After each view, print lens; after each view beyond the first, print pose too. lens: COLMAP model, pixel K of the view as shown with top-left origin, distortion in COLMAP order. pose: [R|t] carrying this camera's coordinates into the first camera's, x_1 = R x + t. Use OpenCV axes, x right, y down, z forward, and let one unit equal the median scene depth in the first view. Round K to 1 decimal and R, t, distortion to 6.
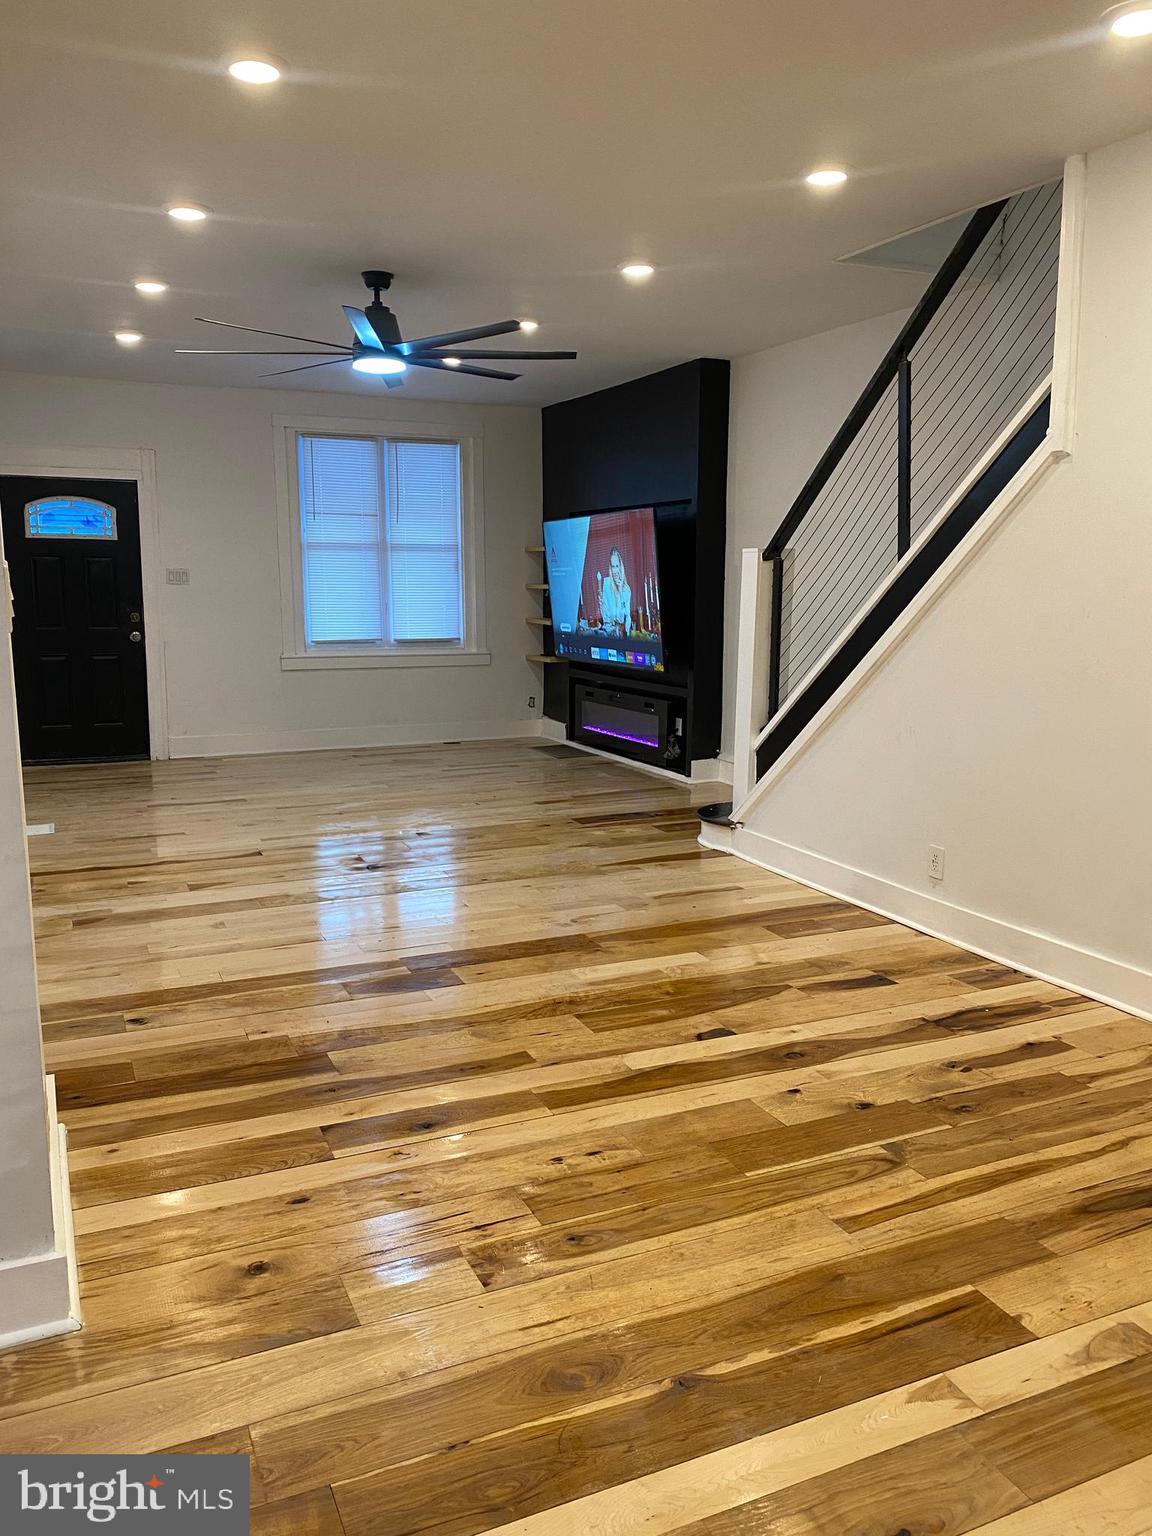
lens RADIAL K [[1167.5, 0, 576.4], [0, 1167.5, 769.7], [0, 0, 1]] dist [0.086867, 0.004731]
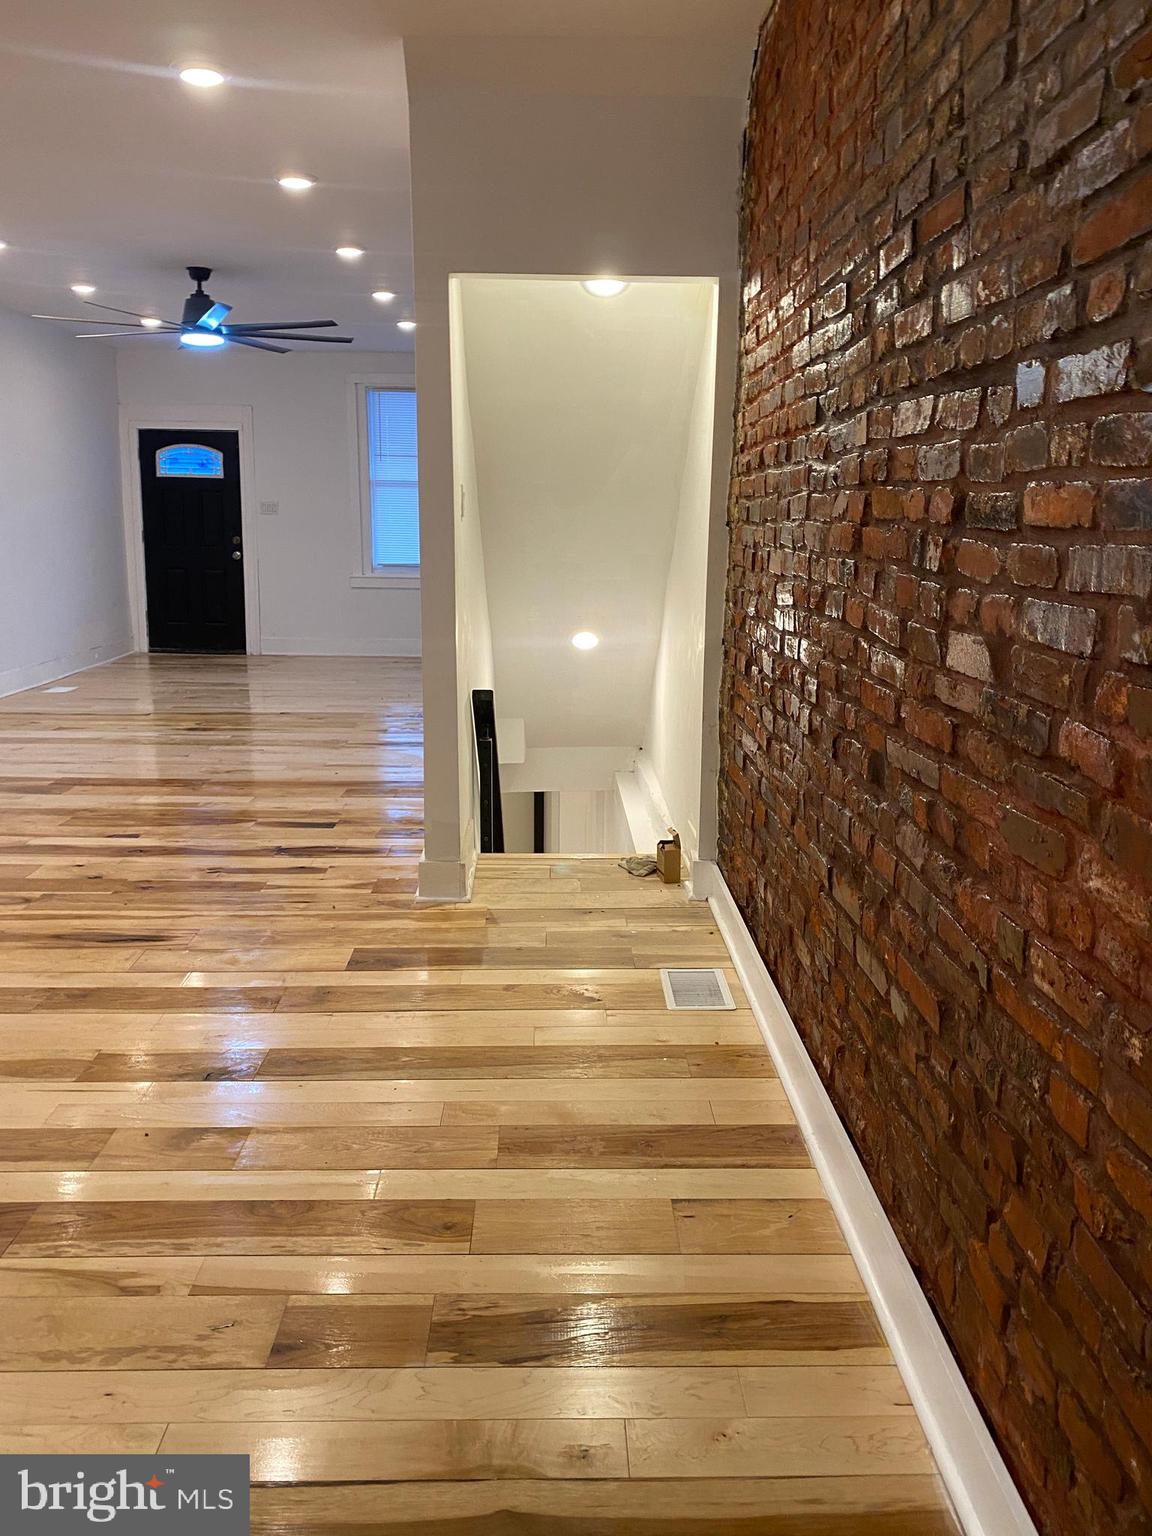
lens RADIAL K [[1167.5, 0, 577.3], [0, 1167.5, 766.3], [0, 0, 1]] dist [0.086867, 0.004731]
pose [[0.921038, 0.092387, -0.378357, 0.474266], [-0.073554, 0.995238, 0.063964, 0.005387], [0.382464, -0.031083, 0.923447, -0.039049]]
